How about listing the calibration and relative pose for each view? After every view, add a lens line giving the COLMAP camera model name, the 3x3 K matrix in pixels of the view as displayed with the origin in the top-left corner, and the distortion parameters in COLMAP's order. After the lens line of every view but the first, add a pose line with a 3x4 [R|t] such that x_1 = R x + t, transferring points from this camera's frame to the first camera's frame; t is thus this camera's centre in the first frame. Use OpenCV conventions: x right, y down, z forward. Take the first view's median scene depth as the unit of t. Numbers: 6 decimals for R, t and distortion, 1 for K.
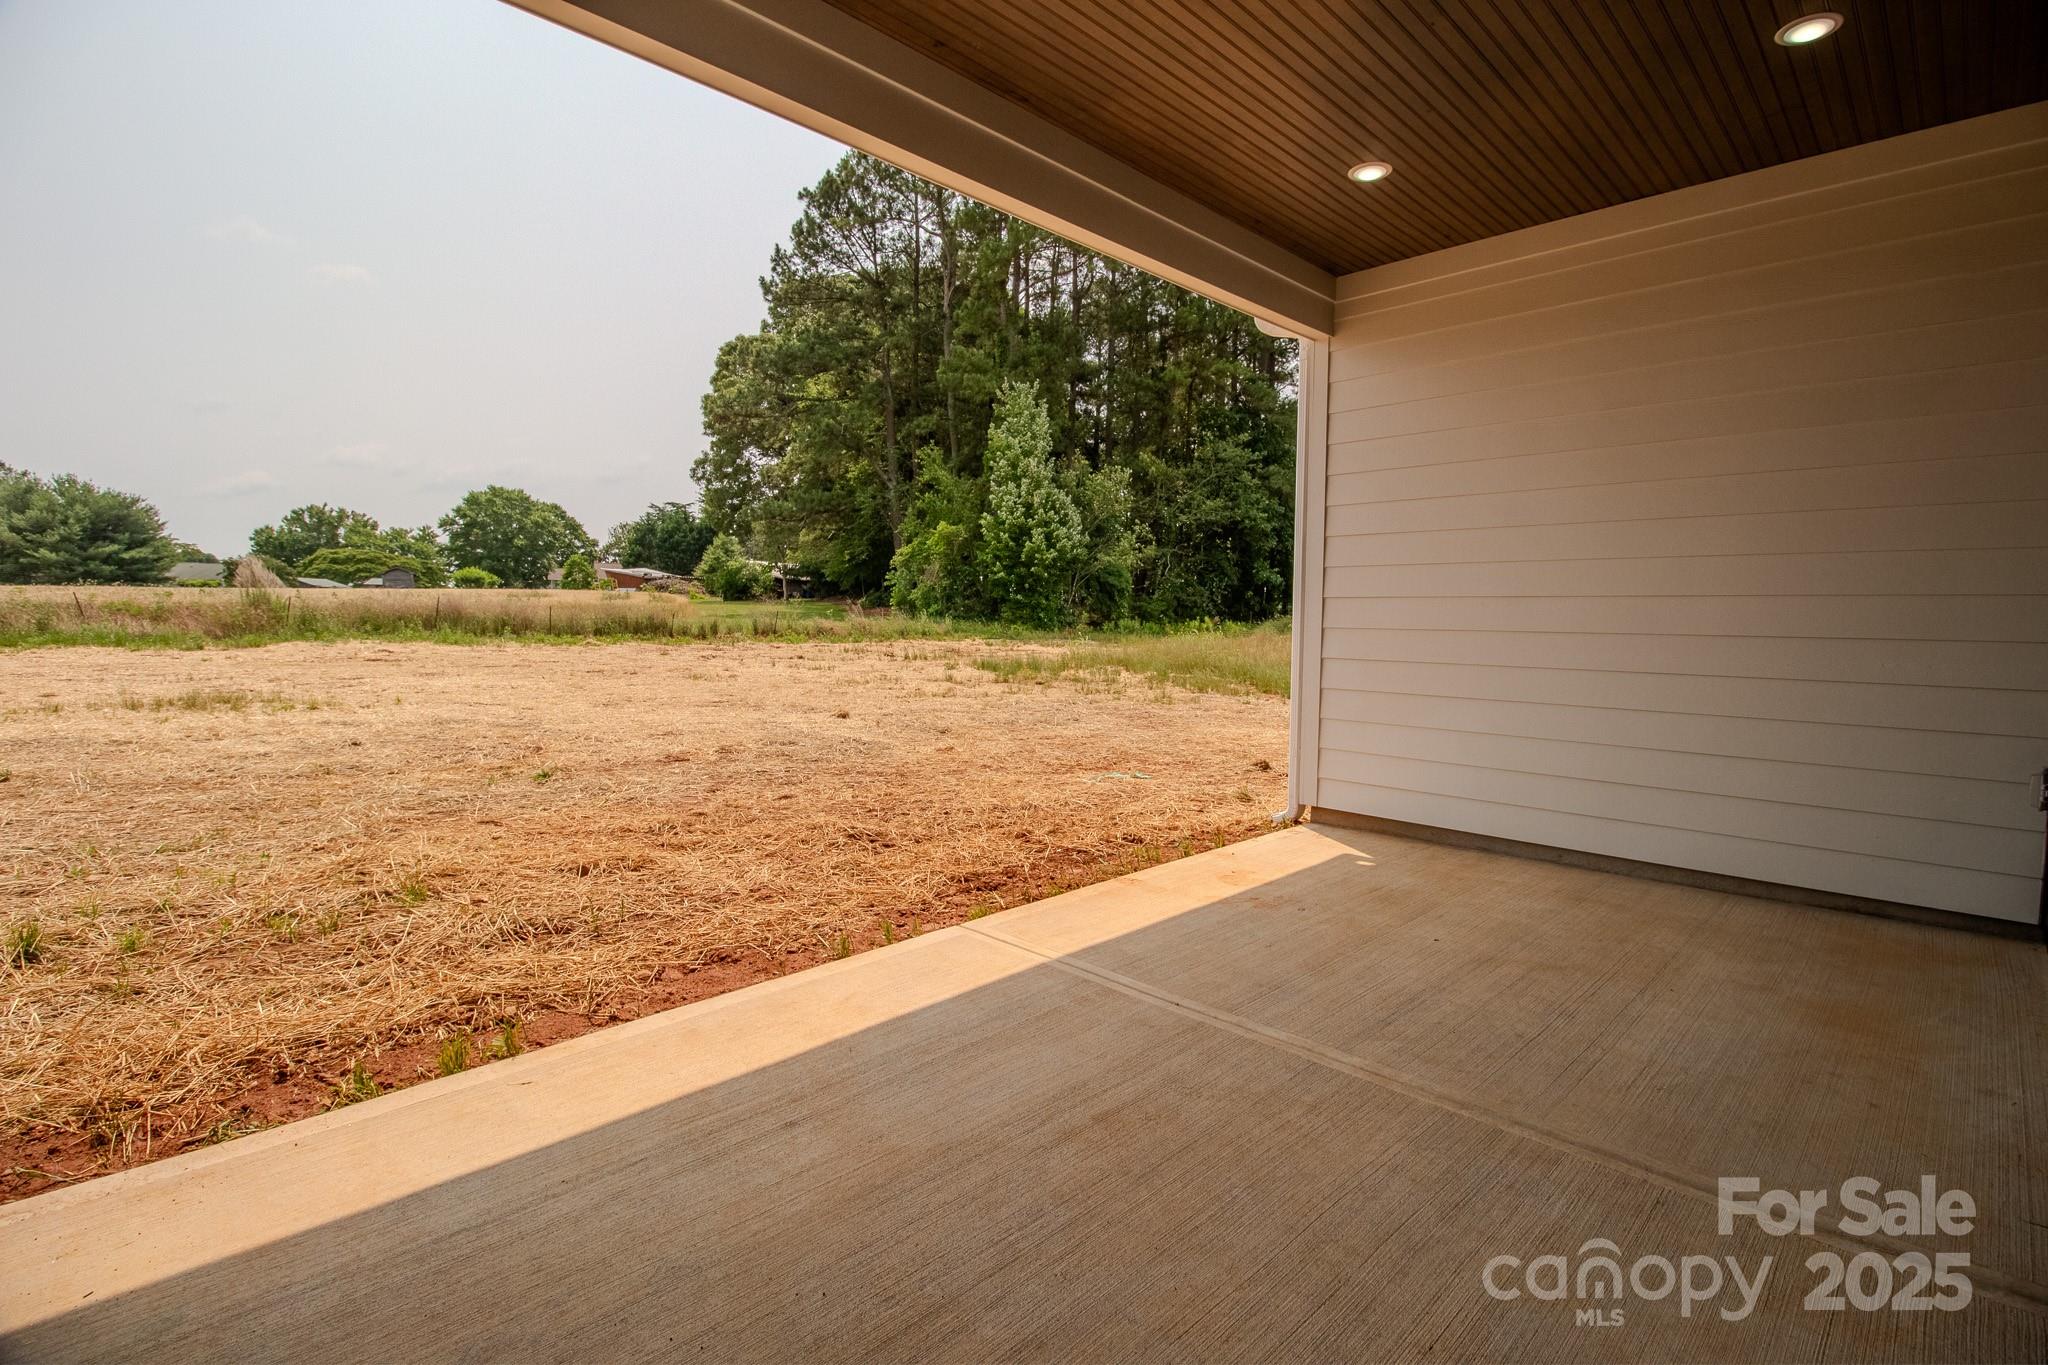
lens RADIAL K [[954.1, 0, 1033.0], [0, 954.1, 668.1], [0, 0, 1]] dist [0.010172, -0.017942]
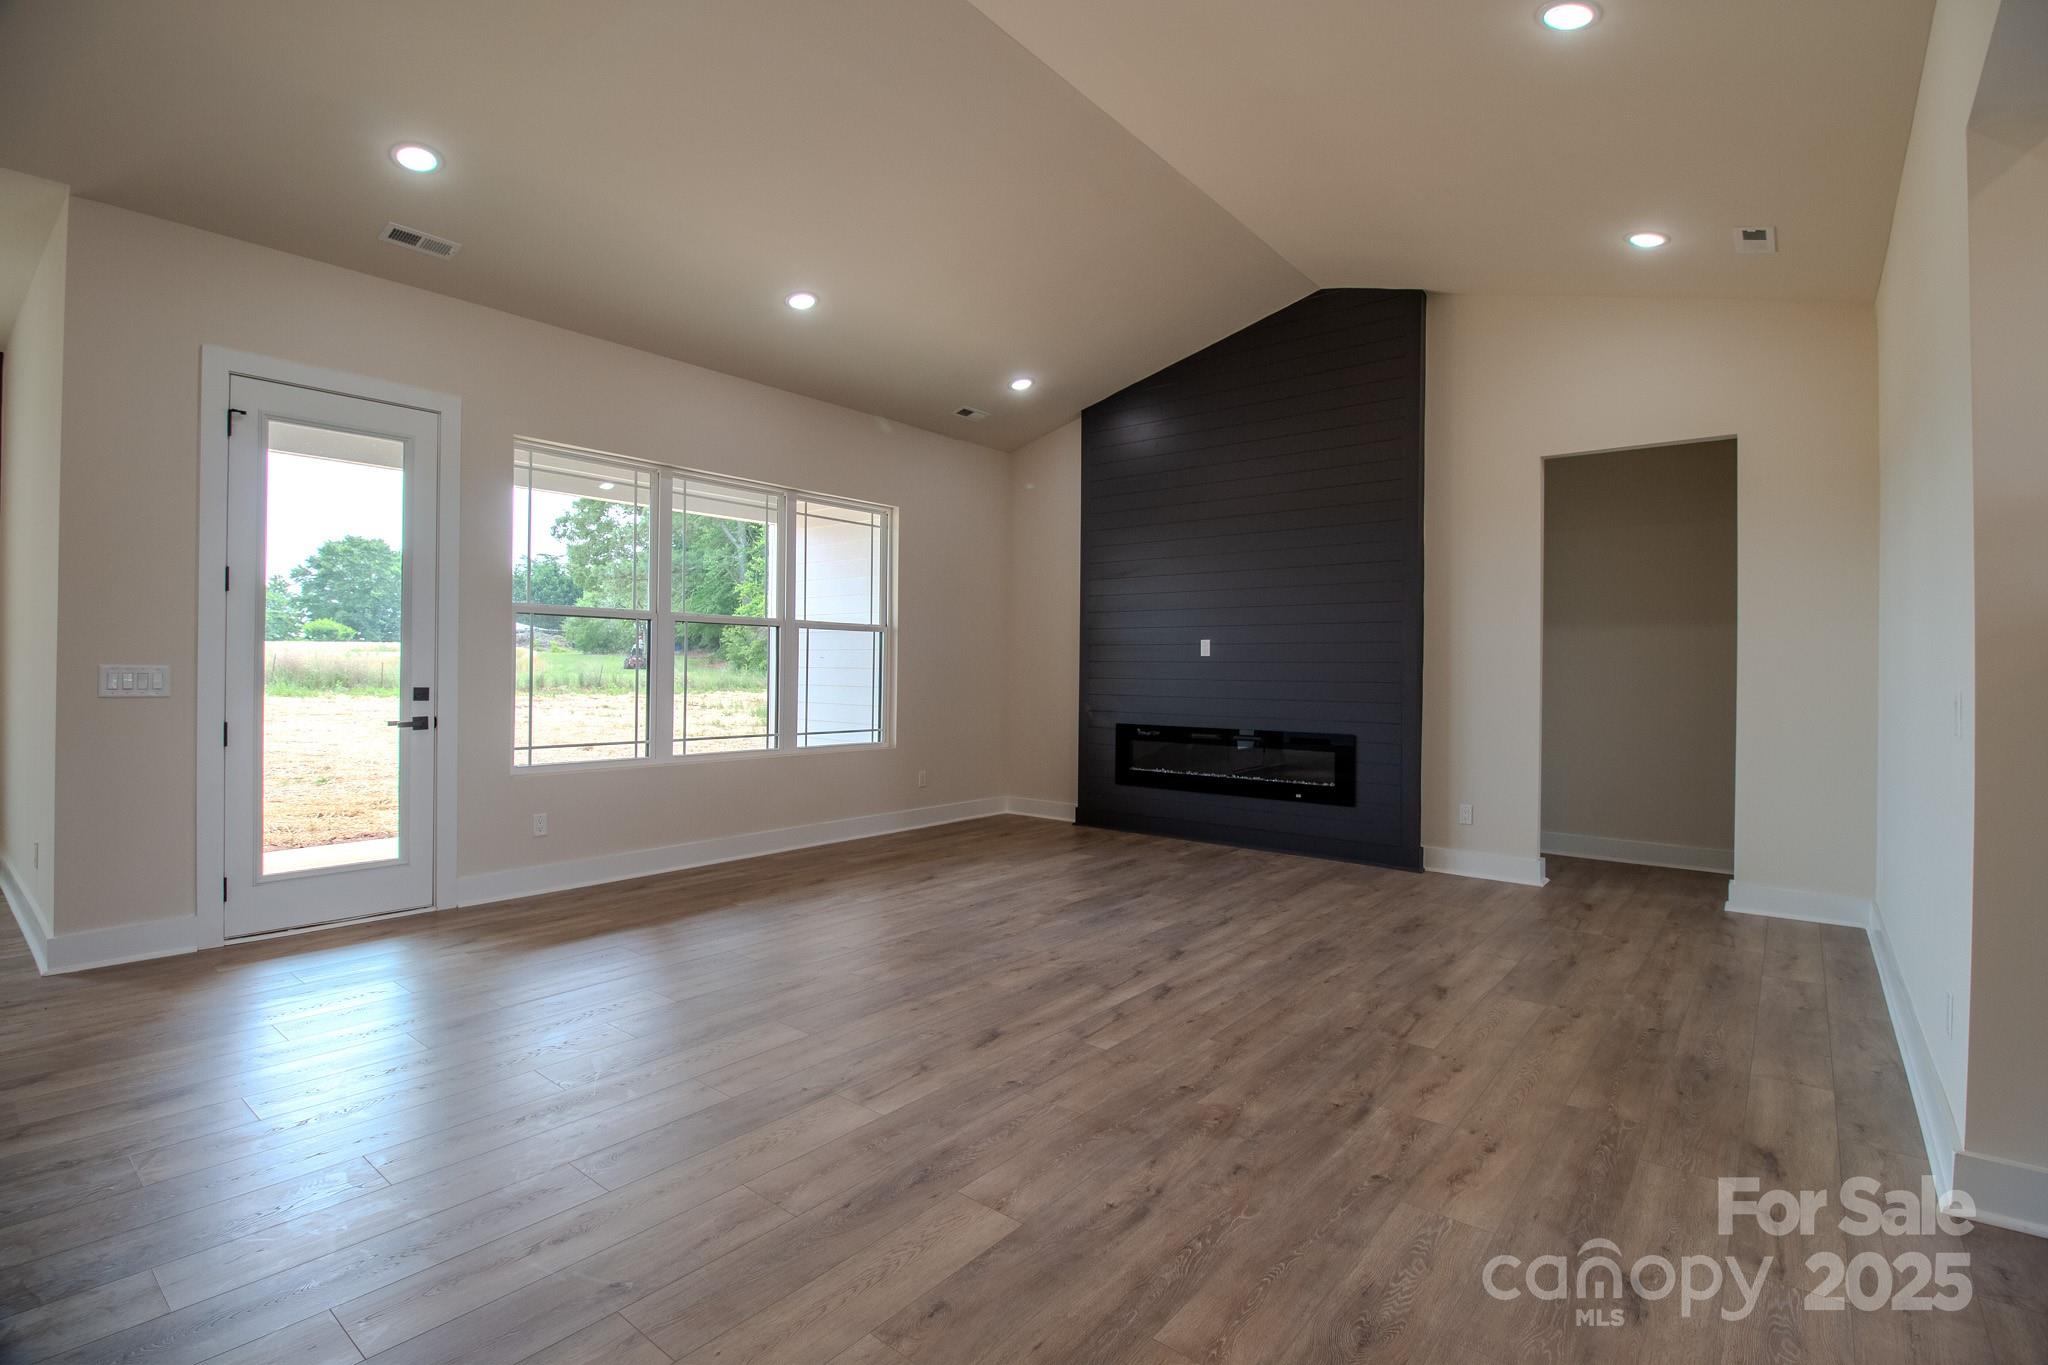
lens RADIAL K [[954.1, 0, 1033.0], [0, 954.1, 668.1], [0, 0, 1]] dist [0.010172, -0.017942]
pose [[0.994396, -0.000172, 0.105716, 0.060793], [0.005946, 0.998507, -0.054306, 0.003275], [-0.105549, 0.054630, 0.992912, -0.085405]]
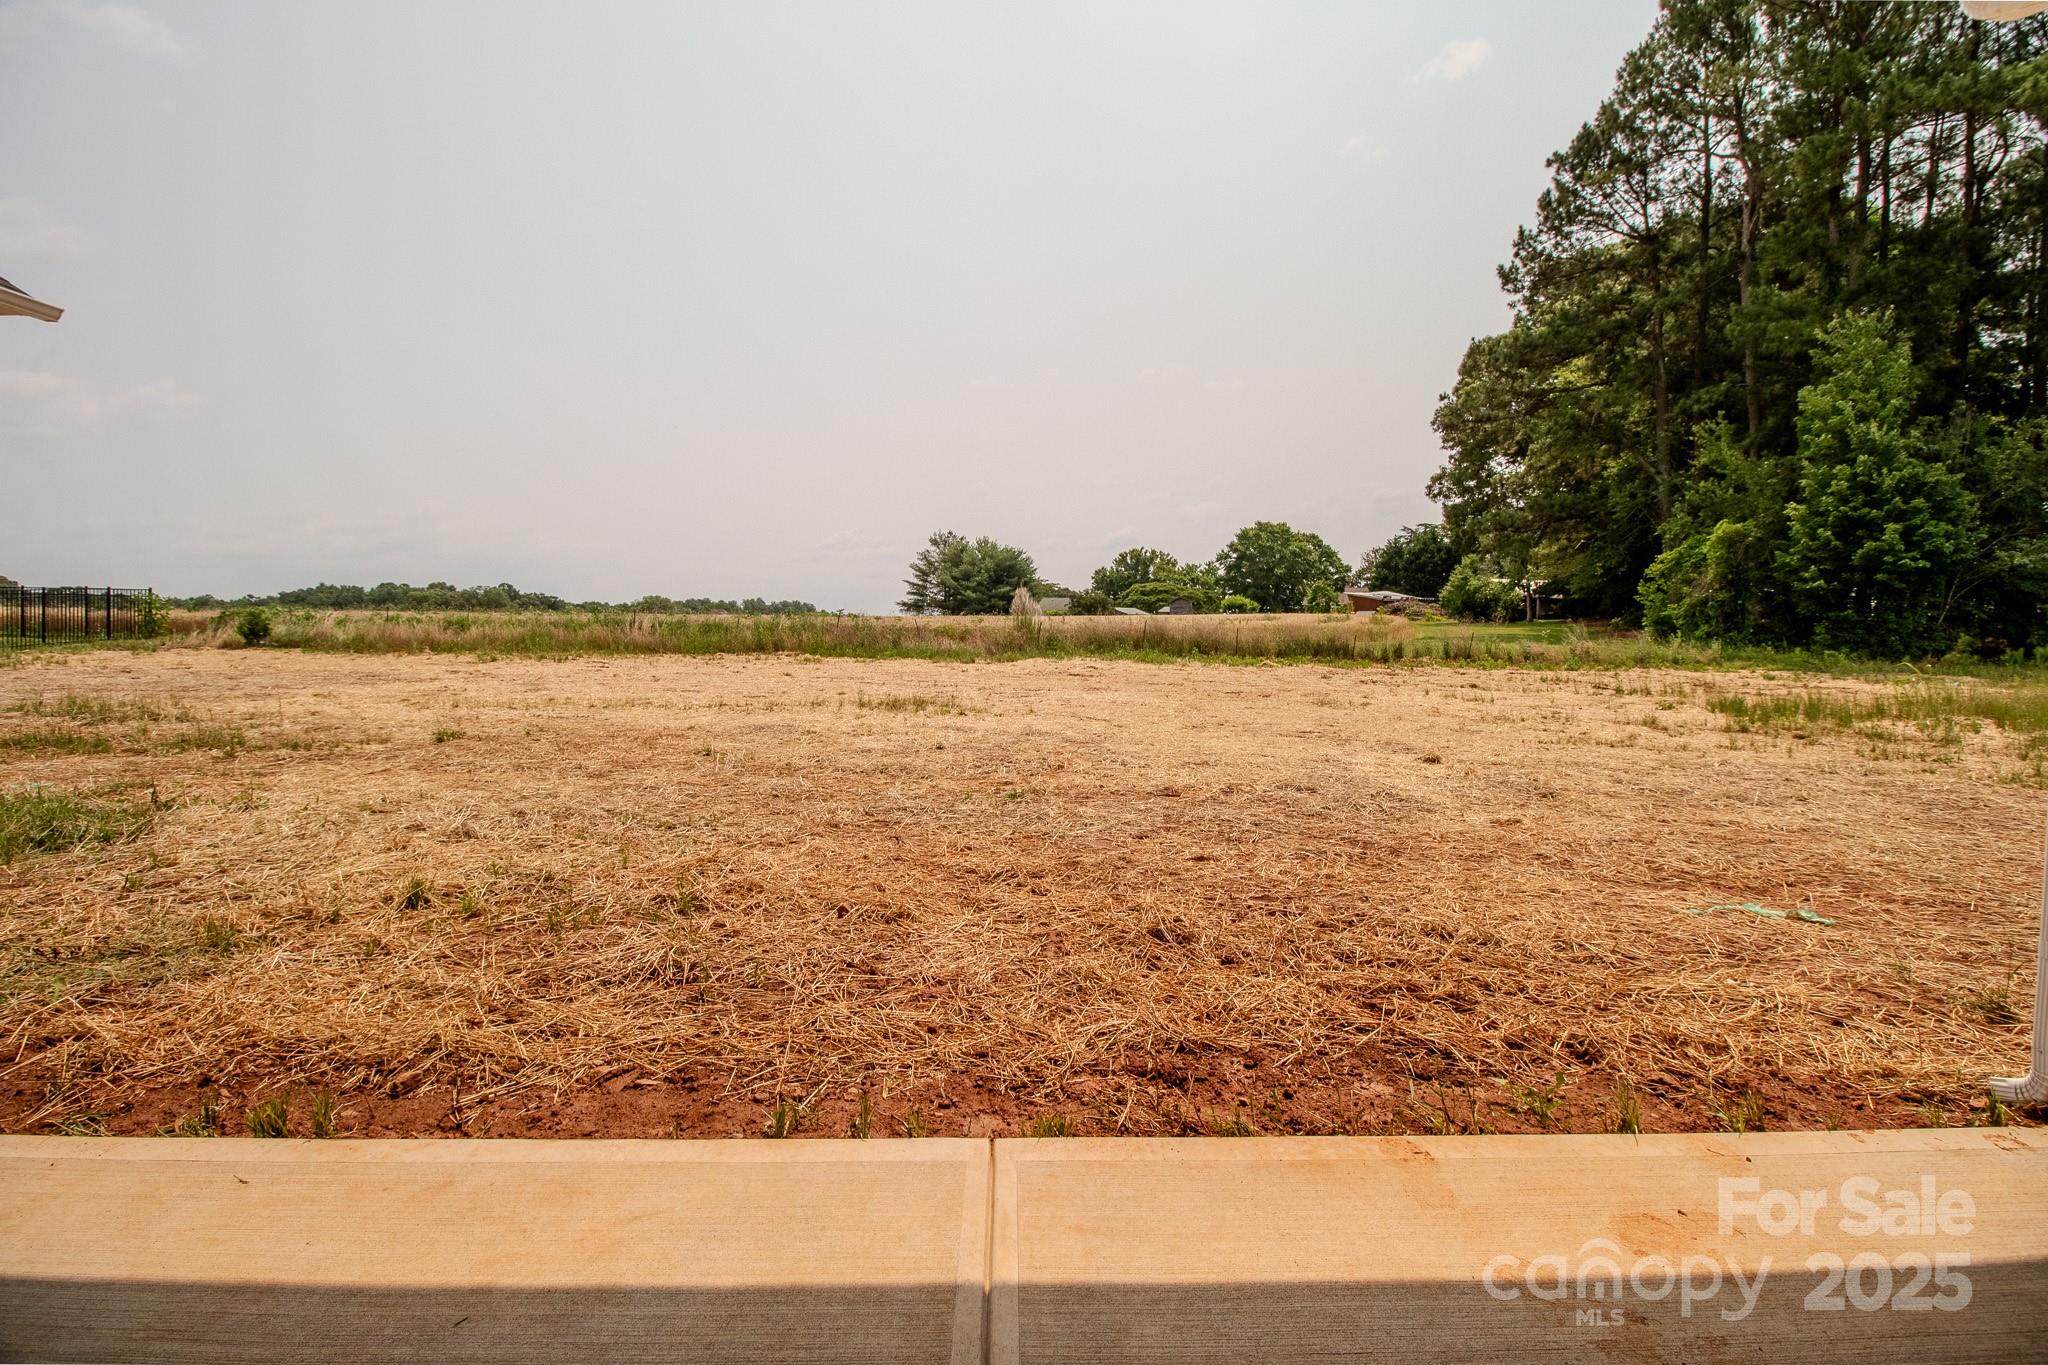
lens RADIAL K [[954.1, 0, 1033.0], [0, 954.1, 668.1], [0, 0, 1]] dist [0.010172, -0.017942]
pose [[0.726937, 0.023772, -0.686292, 0.023212], [-0.040379, 0.999151, -0.008161, -0.001759], [0.685515, 0.033644, 0.727280, 0.042129]]
